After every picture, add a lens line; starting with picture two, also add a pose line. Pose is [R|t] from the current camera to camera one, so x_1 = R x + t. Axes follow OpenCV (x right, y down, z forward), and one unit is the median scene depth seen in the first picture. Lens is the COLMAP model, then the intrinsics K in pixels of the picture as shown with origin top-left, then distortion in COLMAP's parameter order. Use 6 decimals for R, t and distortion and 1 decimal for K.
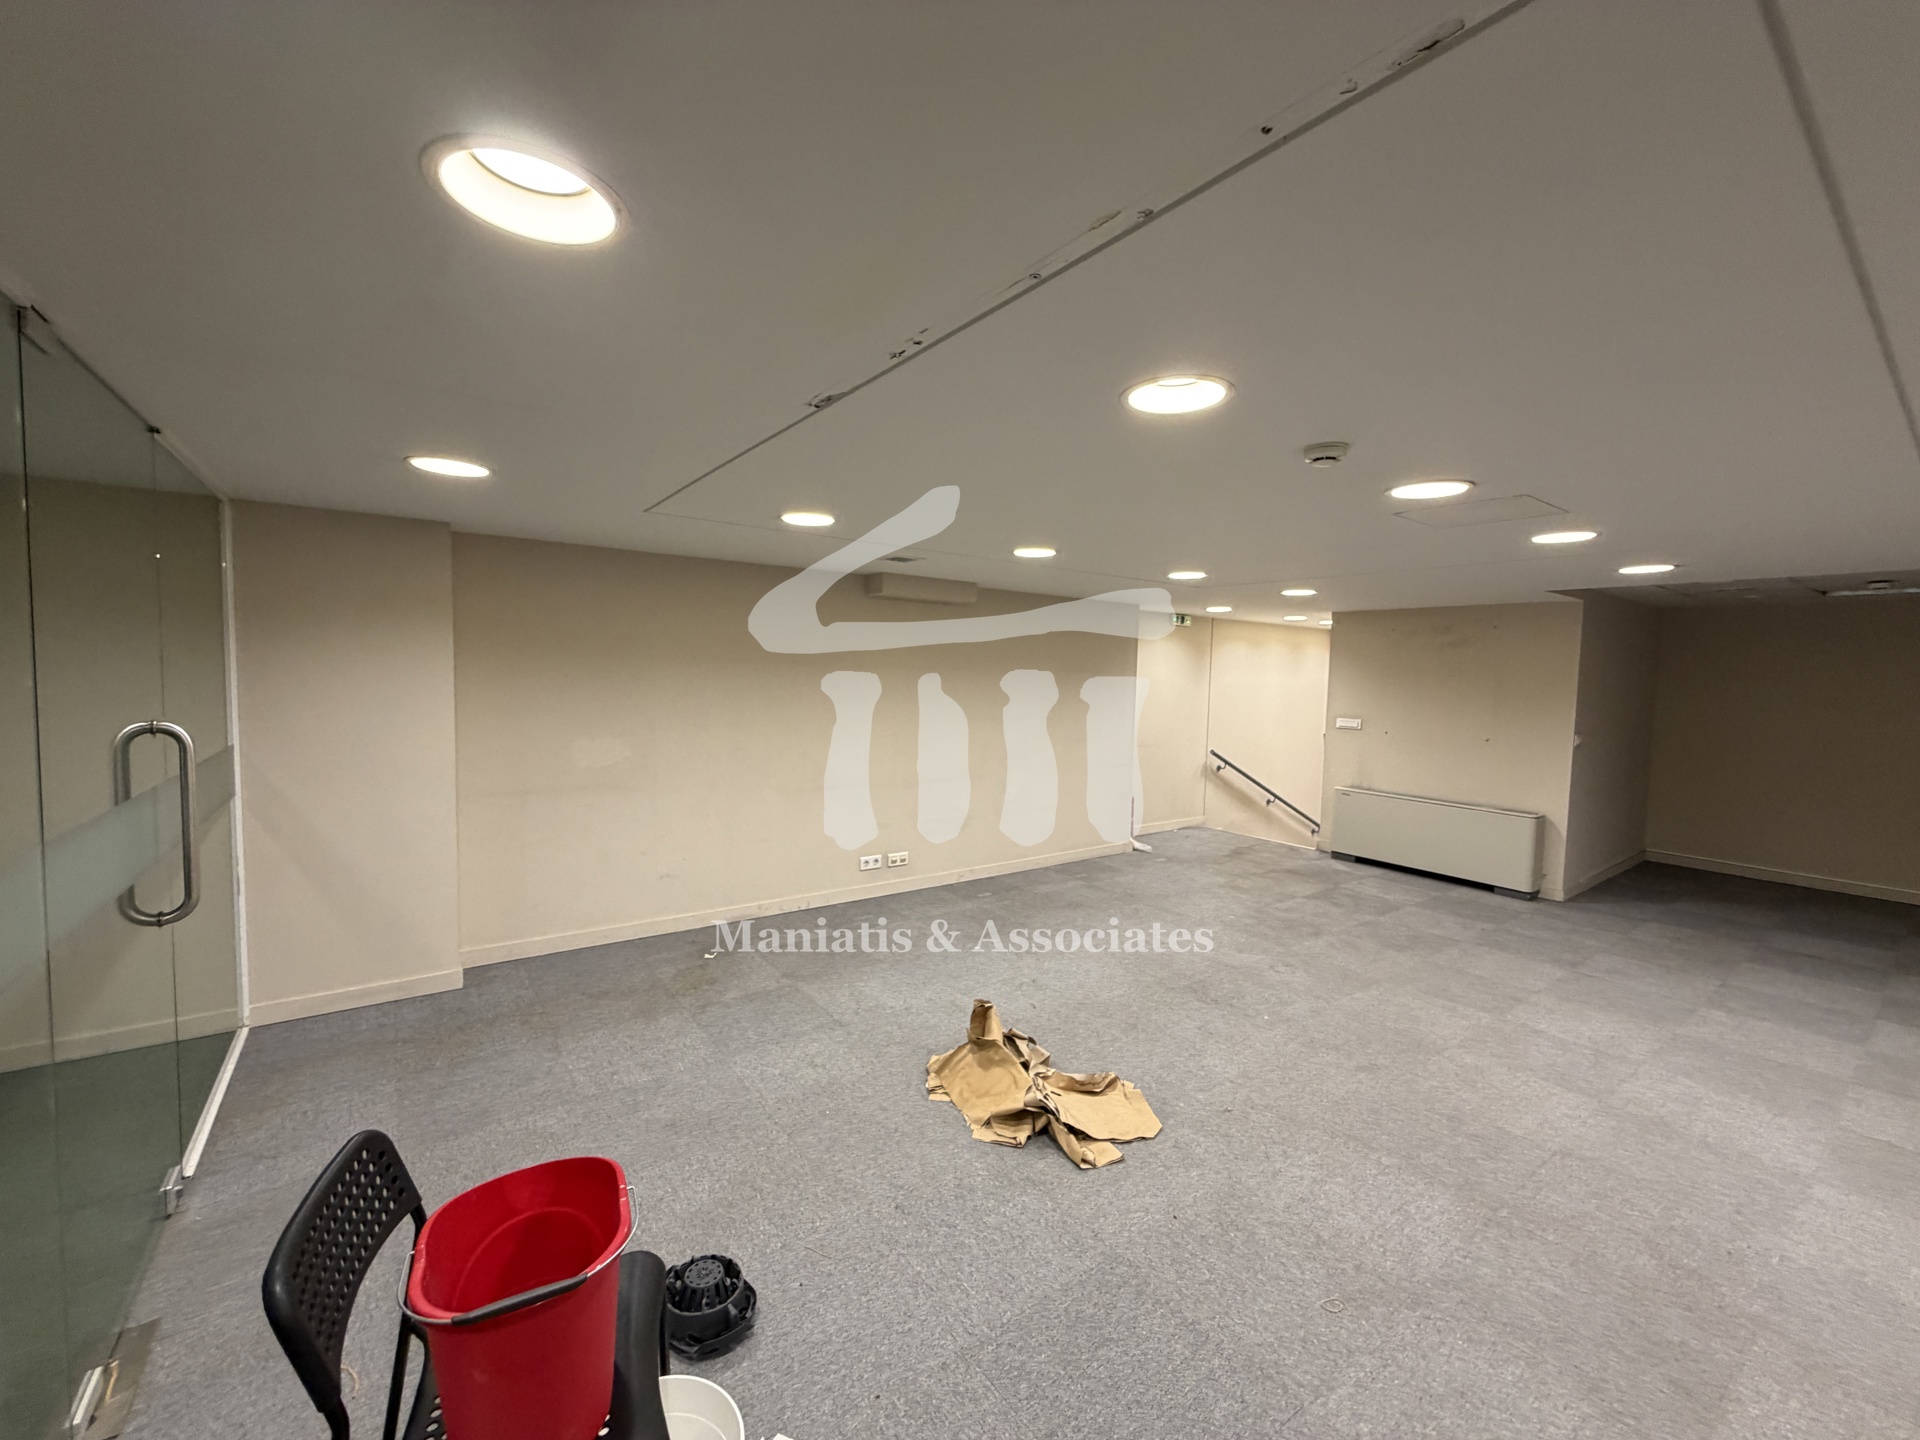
lens RADIAL K [[768.3, 0, 956.1], [0, 768.3, 715.5], [0, 0, 1]] dist [0.002727, -0.000194]
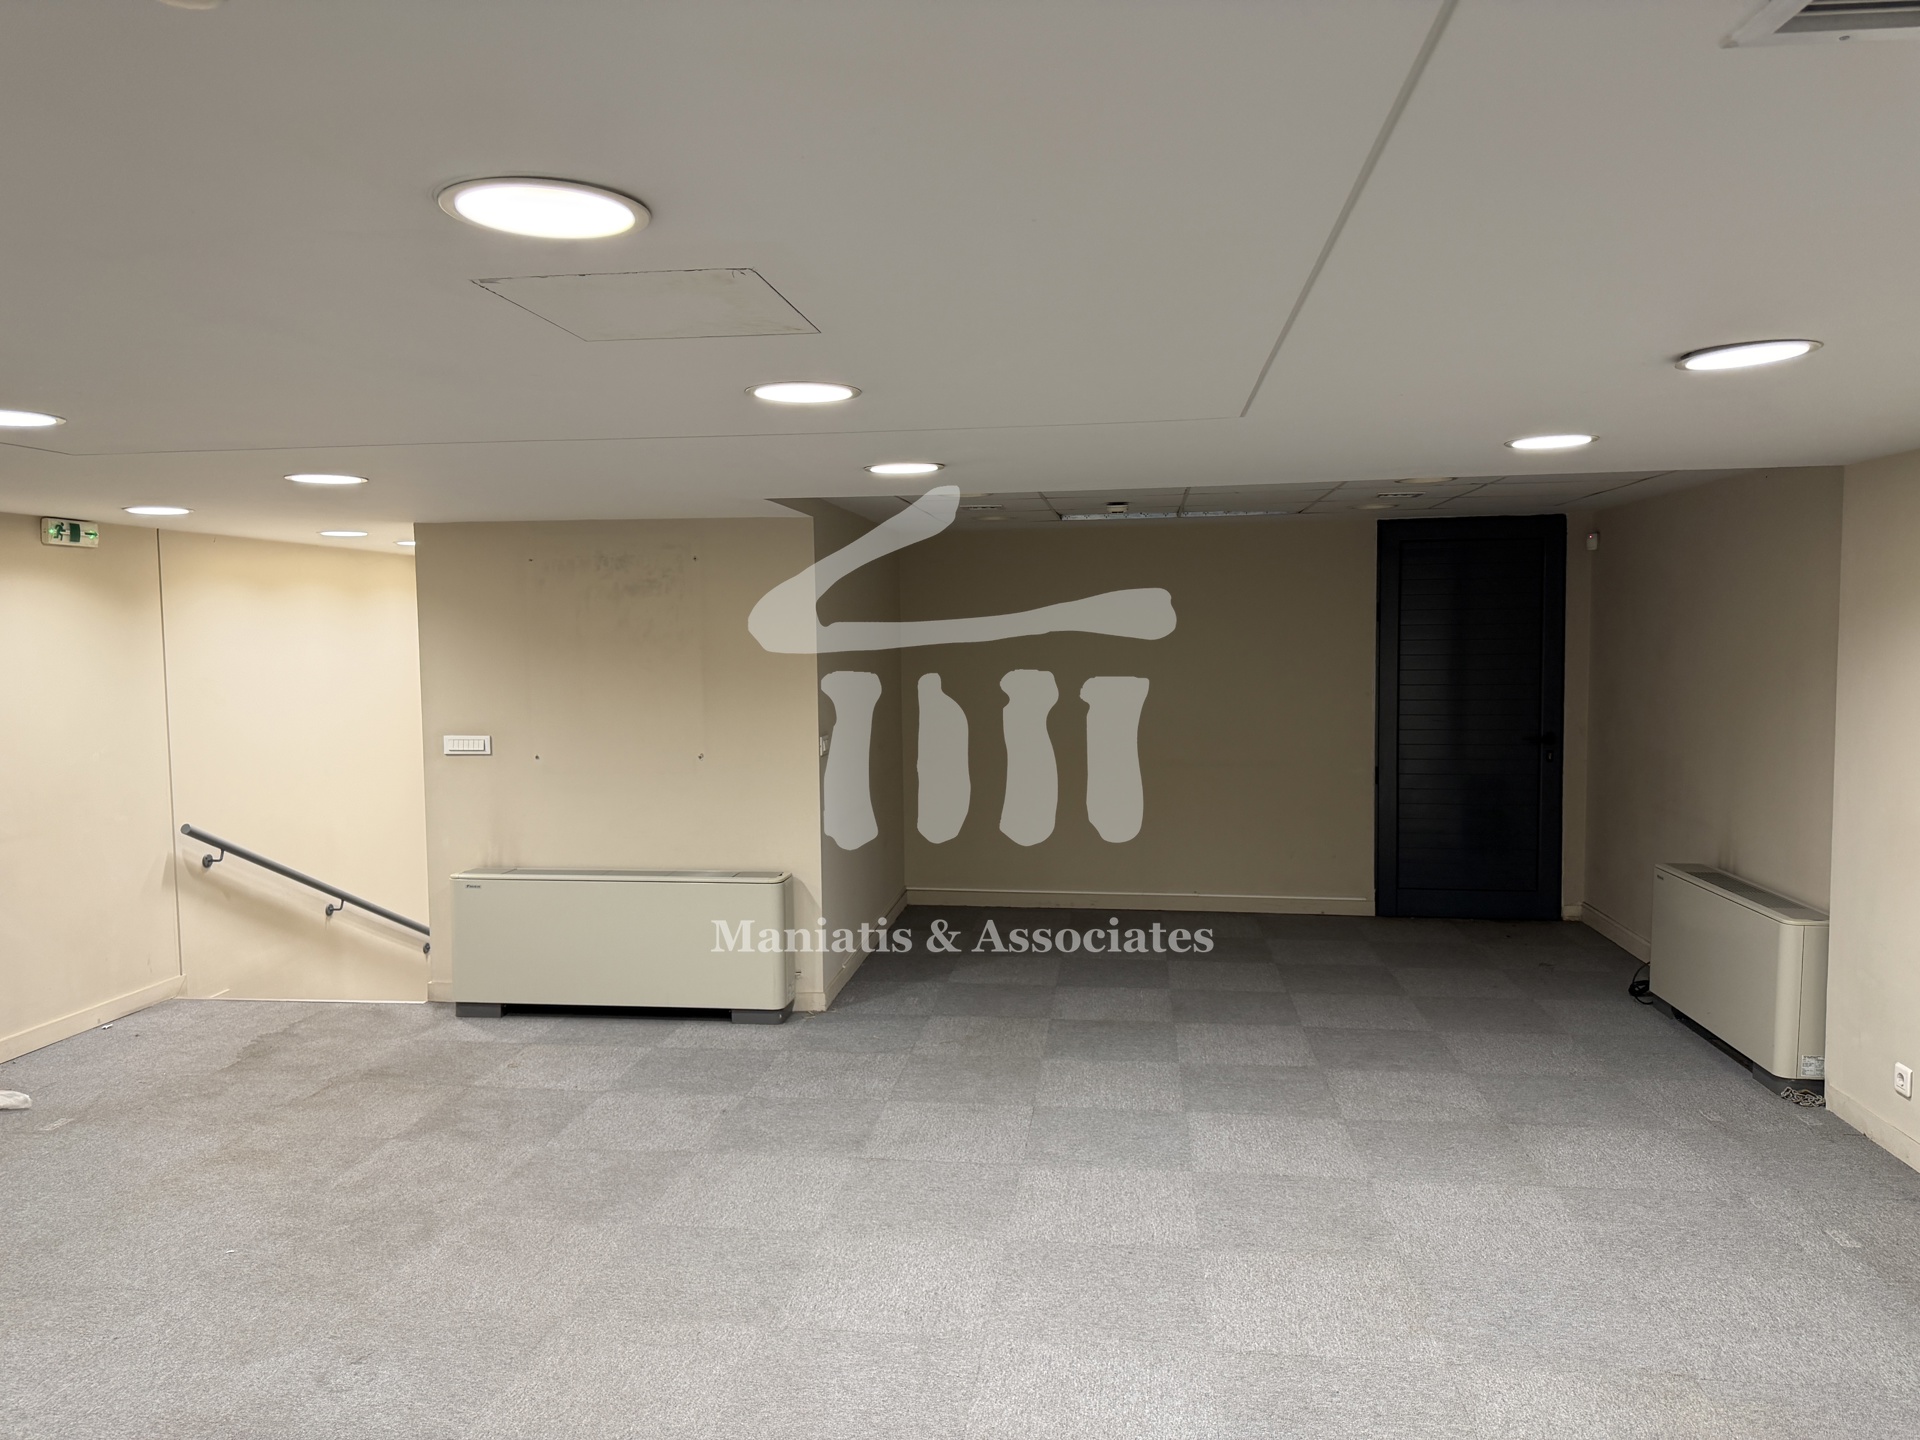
lens RADIAL K [[1341.2, 0, 1006.3], [0, 1341.2, 717.7], [0, 0, 1]] dist [0.004770, -0.042345]
pose [[0.666058, -0.080695, 0.741522, 0.115394], [0.070002, 0.996506, 0.045566, -0.027753], [-0.742608, 0.021559, 0.669379, 0.177667]]
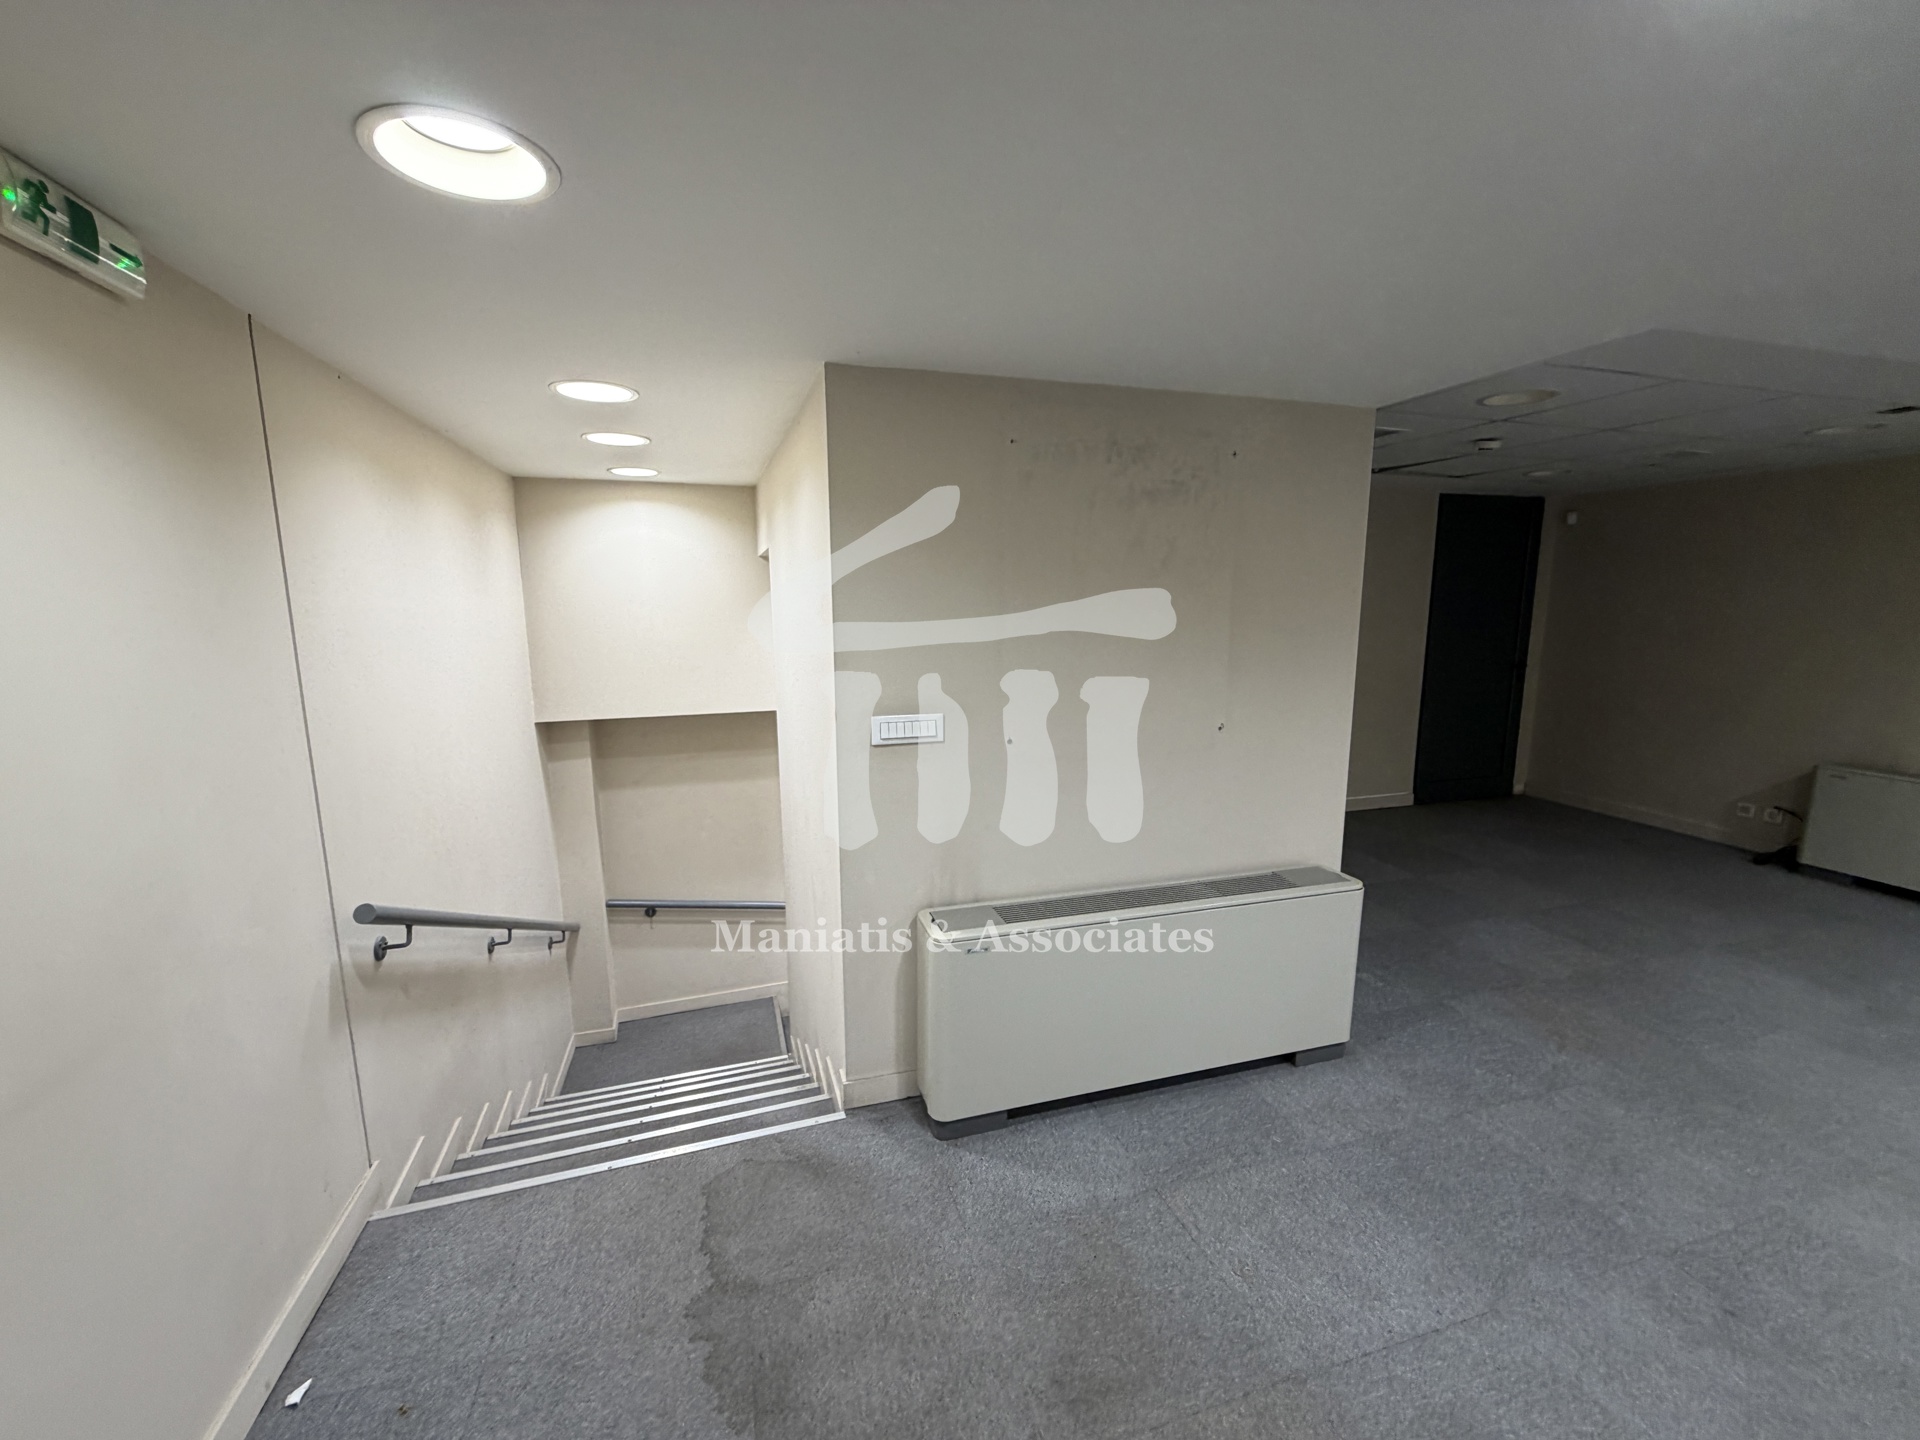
lens RADIAL K [[768.3, 0, 956.1], [0, 768.3, 715.5], [0, 0, 1]] dist [0.002727, -0.000194]
pose [[0.334117, -0.176221, 0.925911, 0.261519], [0.069515, 0.984298, 0.162249, -0.057403], [-0.939965, 0.010155, 0.341121, 1.060731]]
